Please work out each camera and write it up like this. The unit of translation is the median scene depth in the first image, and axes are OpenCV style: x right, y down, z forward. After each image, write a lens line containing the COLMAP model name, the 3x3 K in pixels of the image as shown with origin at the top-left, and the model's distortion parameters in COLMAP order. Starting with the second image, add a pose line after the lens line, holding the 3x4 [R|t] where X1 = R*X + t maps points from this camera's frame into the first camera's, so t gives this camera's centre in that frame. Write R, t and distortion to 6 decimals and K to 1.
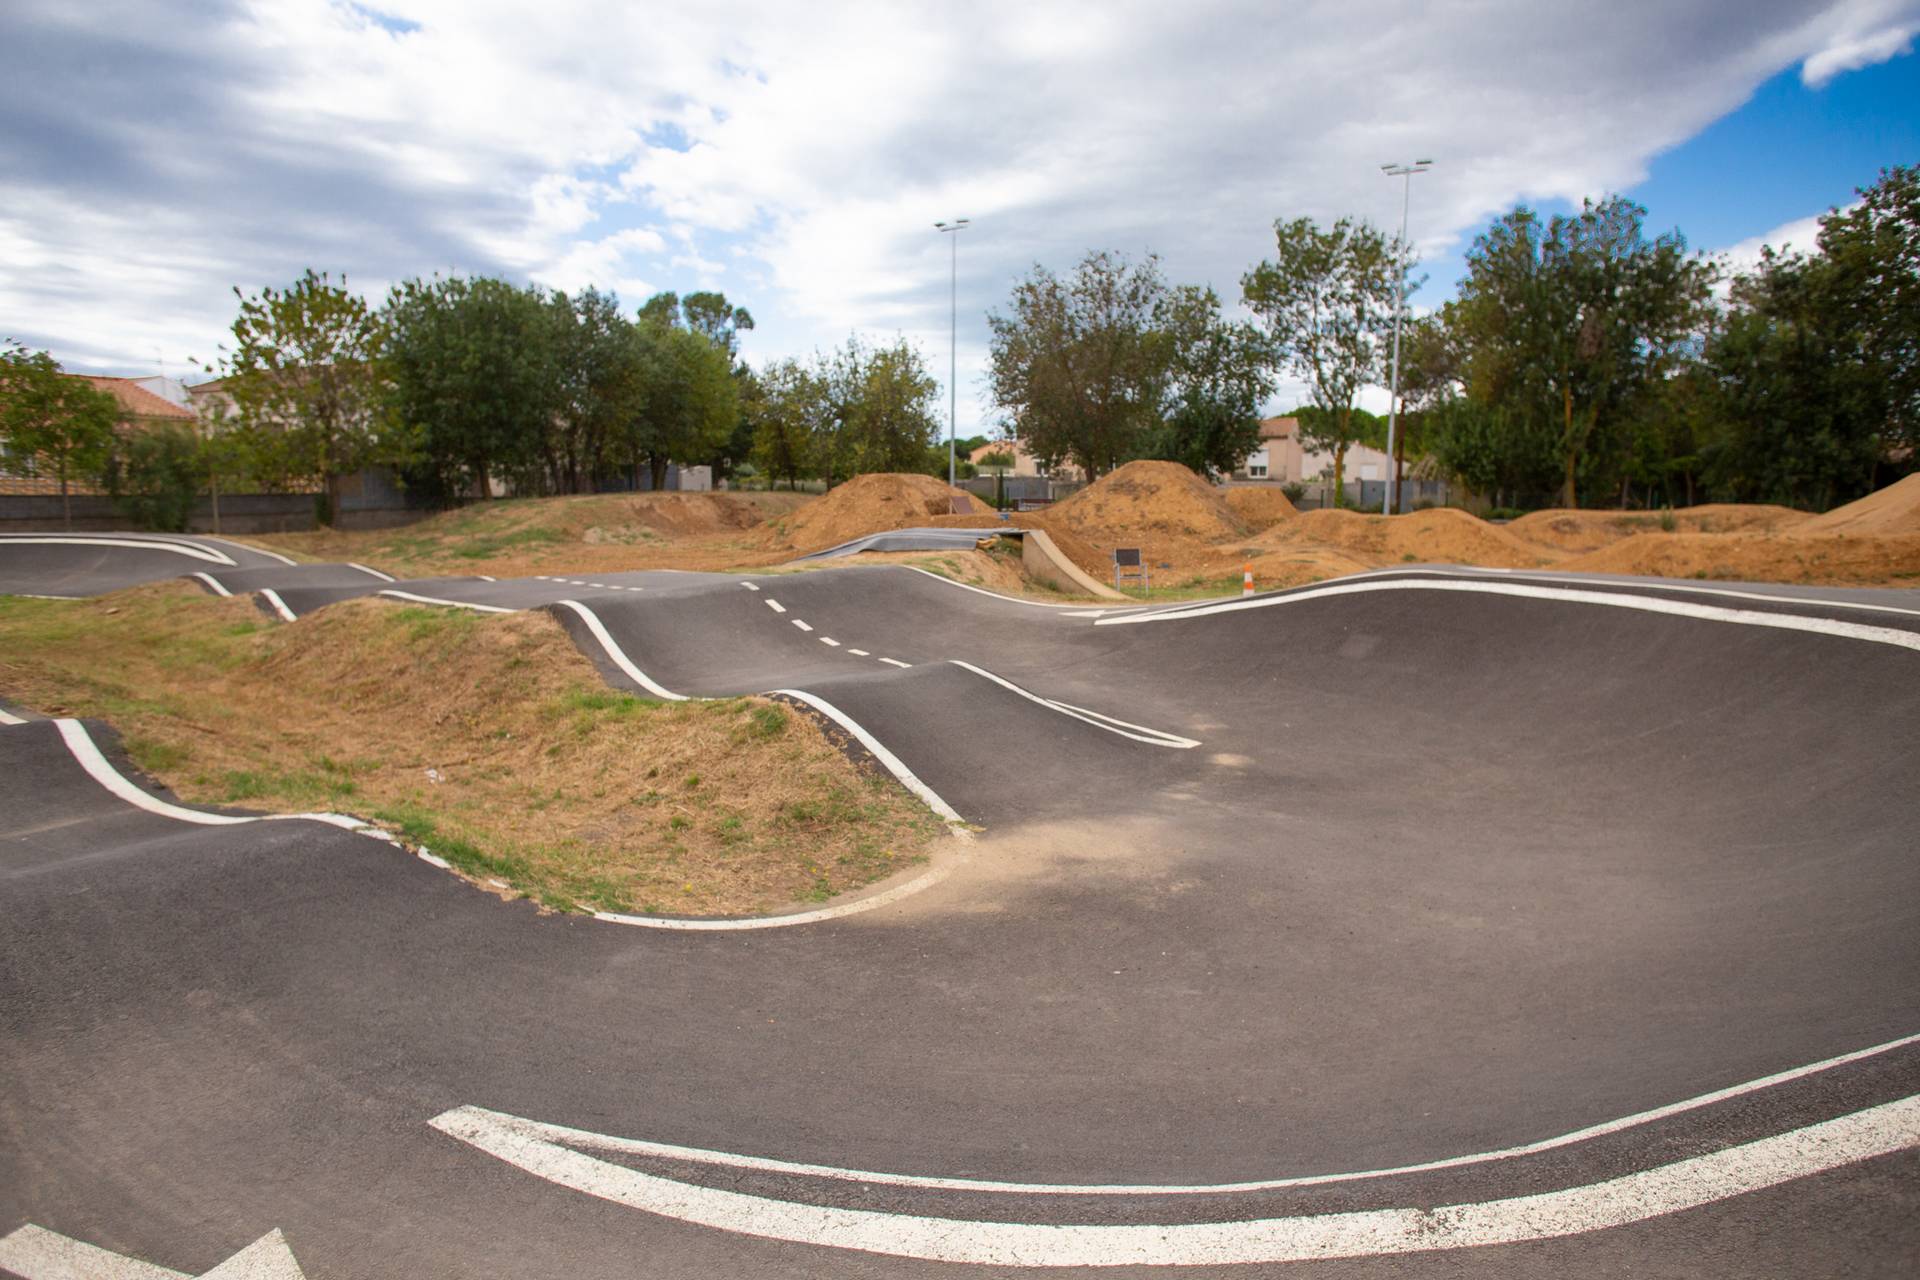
lens RADIAL K [[1103.5, 0, 960.0], [0, 1103.5, 640.0], [0, 0, 1]] dist [-0.075241, 0.052117]
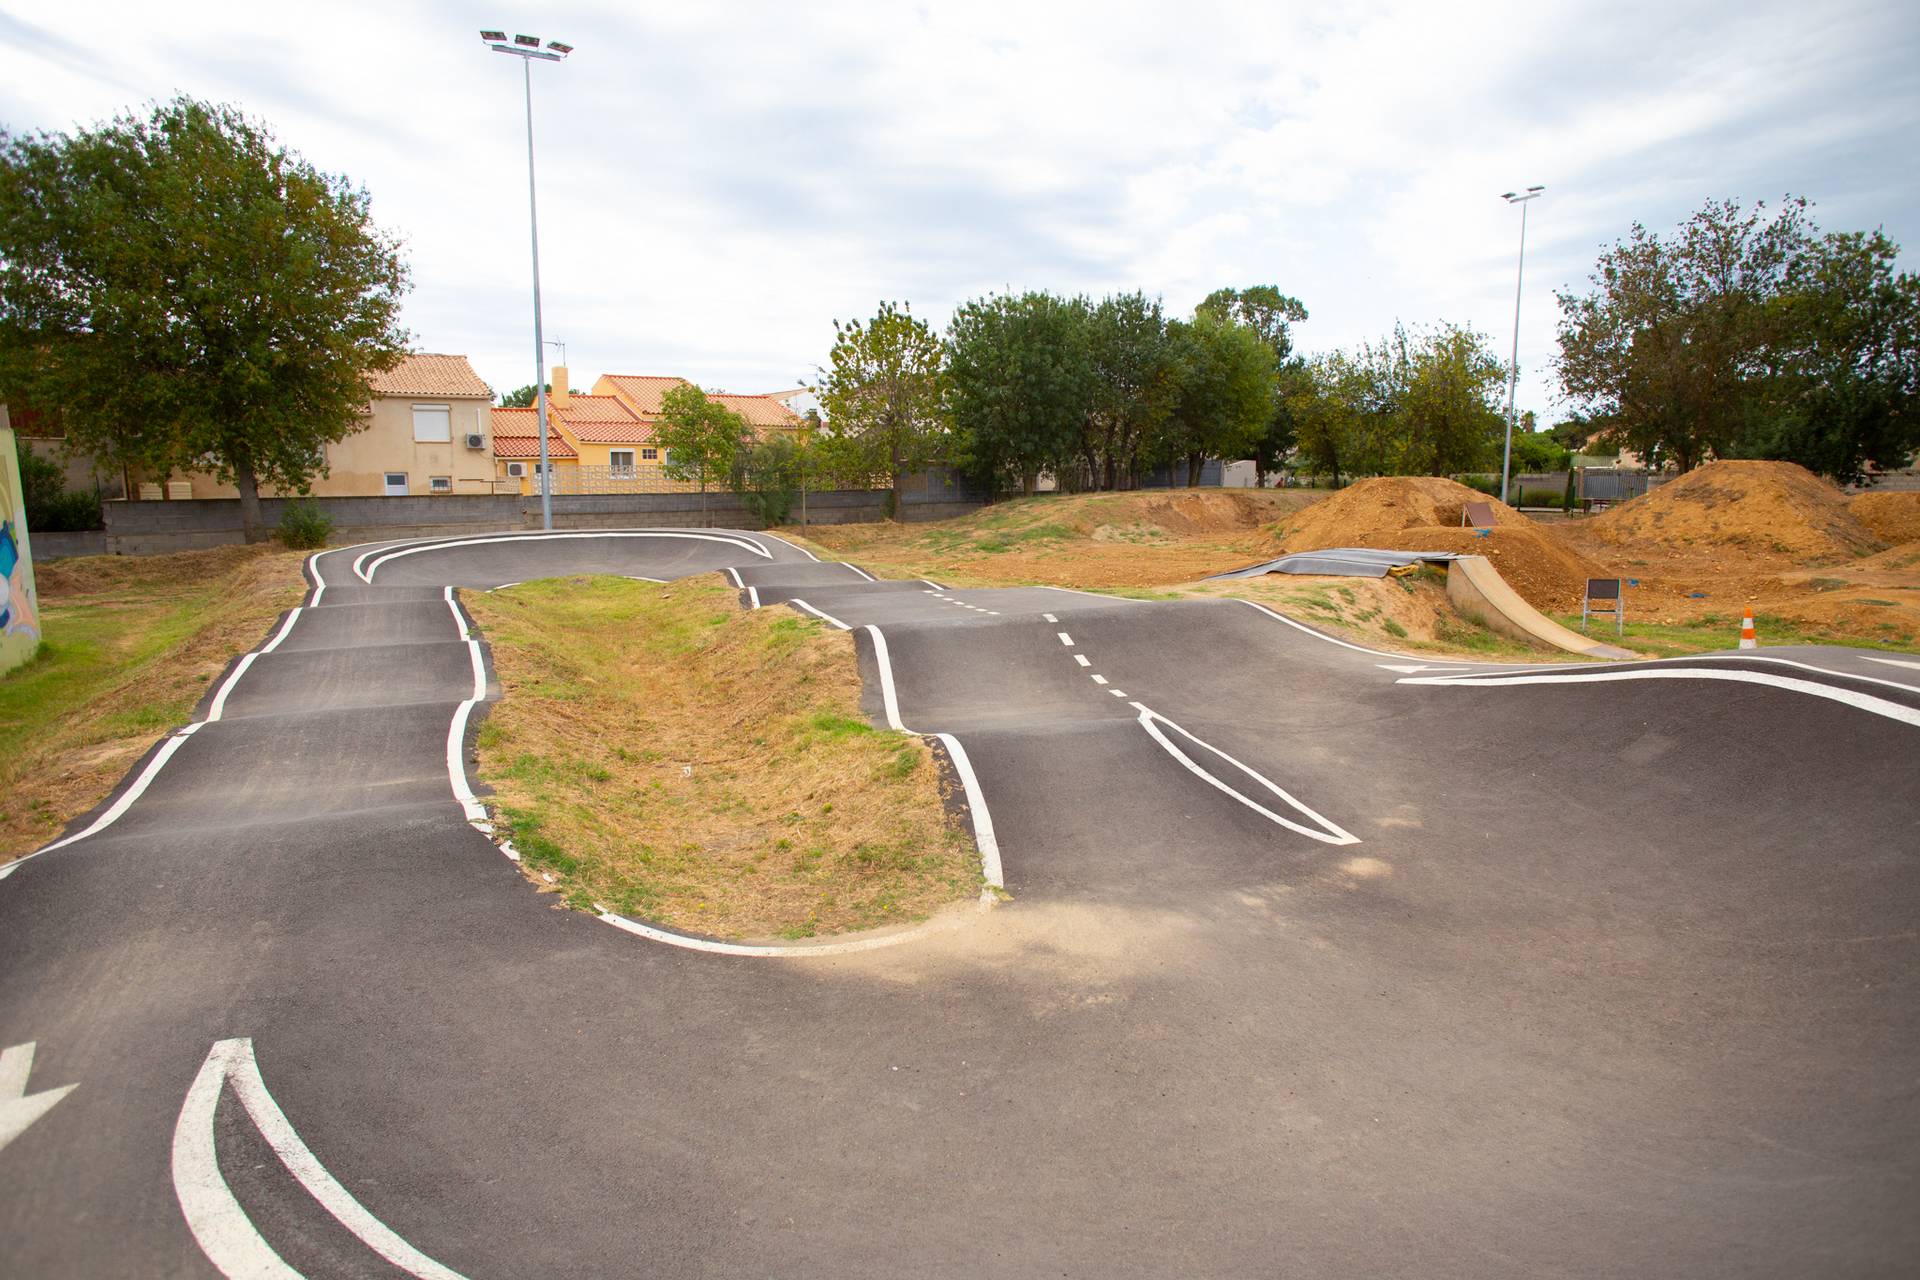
lens RADIAL K [[1089.3, 0, 960.0], [0, 1089.3, 640.0], [0, 0, 1]] dist [-0.071869, 0.048749]
pose [[0.865103, 0.072684, -0.496300, 0.072138], [-0.065096, 0.997347, 0.032595, -0.015830], [0.497352, 0.004109, 0.867539, 0.012392]]
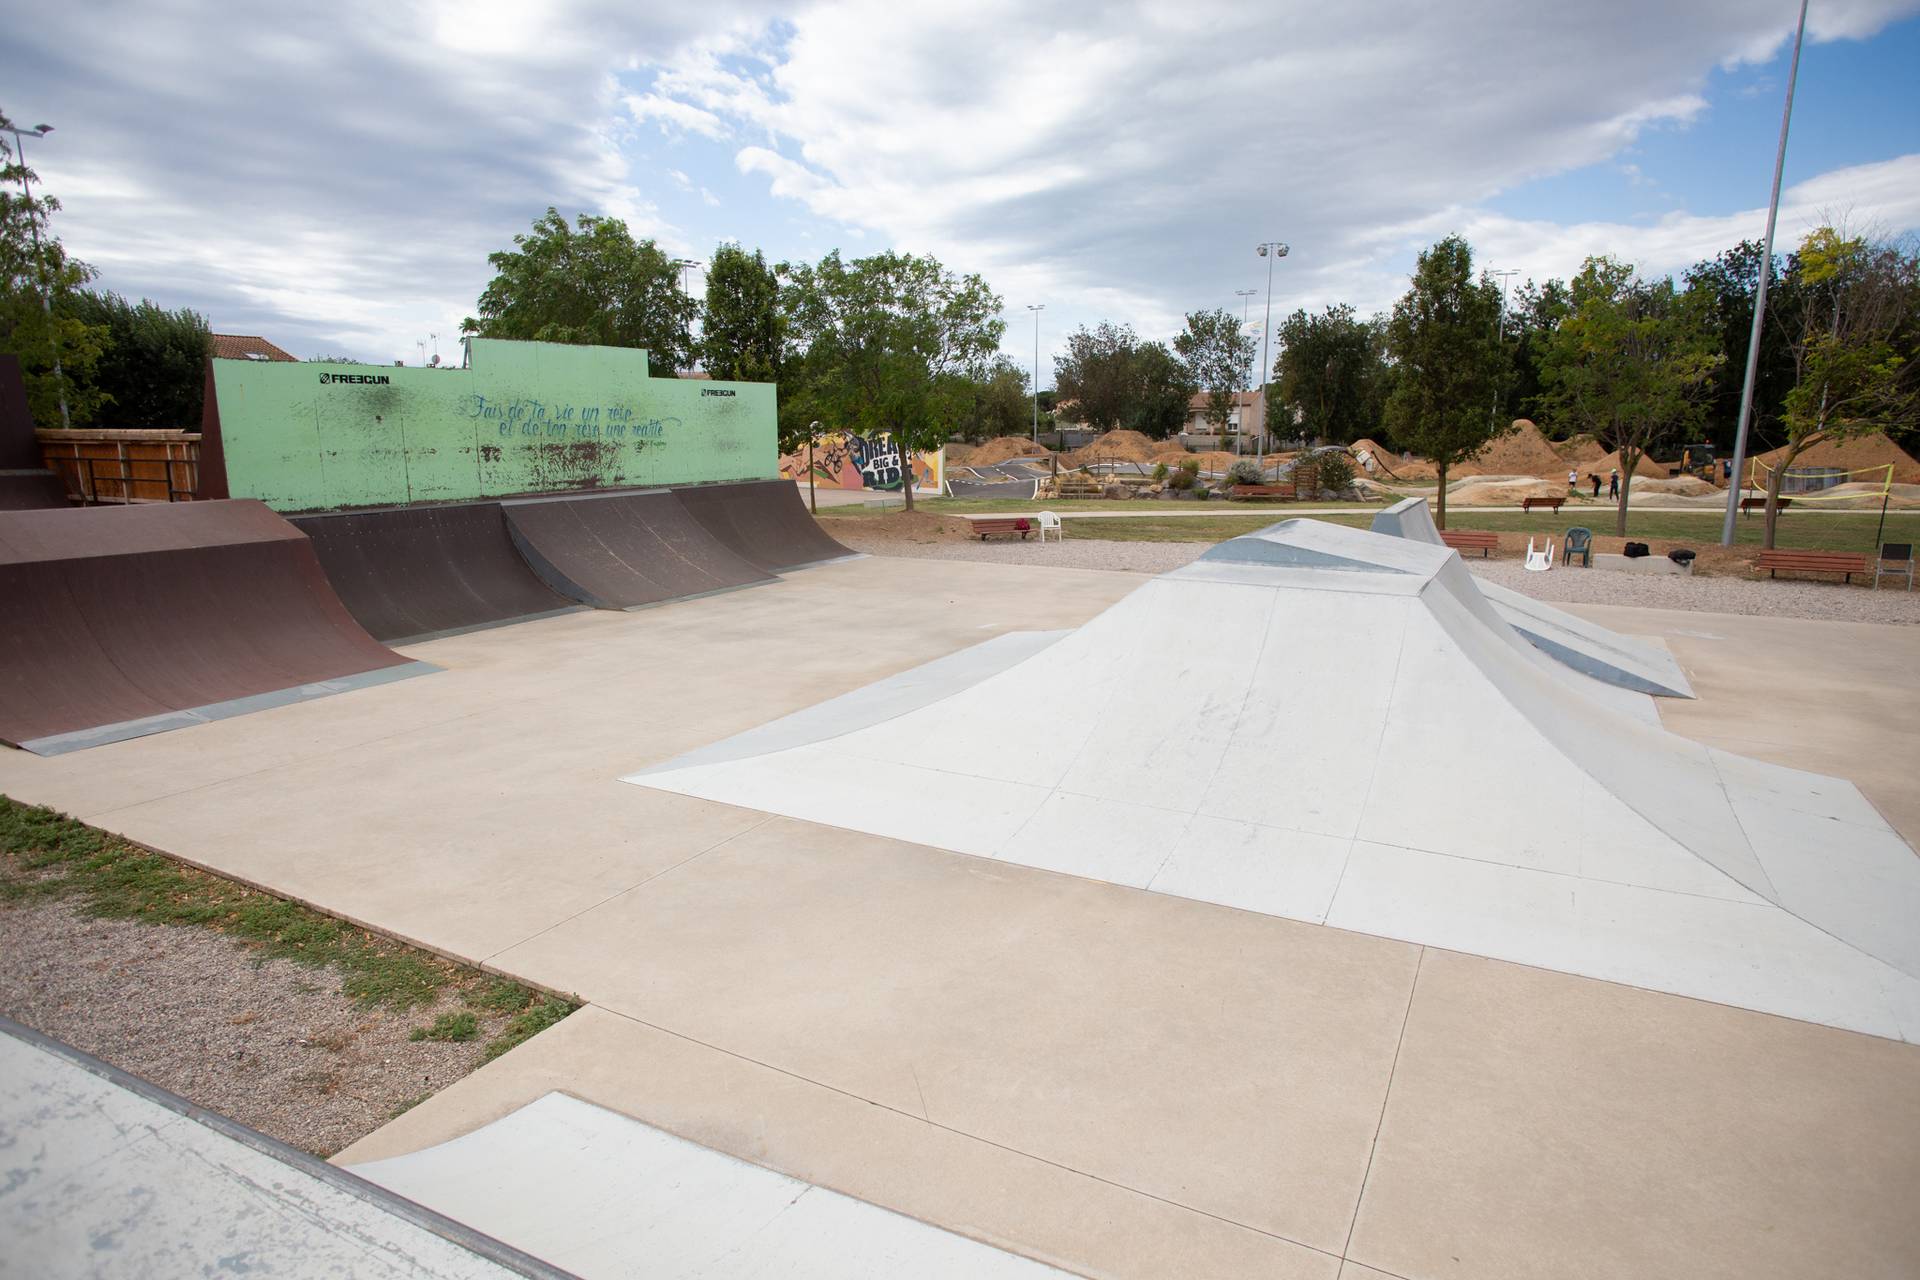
lens RADIAL K [[1103.5, 0, 960.0], [0, 1103.5, 640.0], [0, 0, 1]] dist [-0.075241, 0.052117]
pose [[0.996674, 0.007846, -0.081108, 0.029571], [-0.003701, 0.998685, 0.051129, 0.159099], [0.081403, -0.050659, 0.995393, -1.344847]]
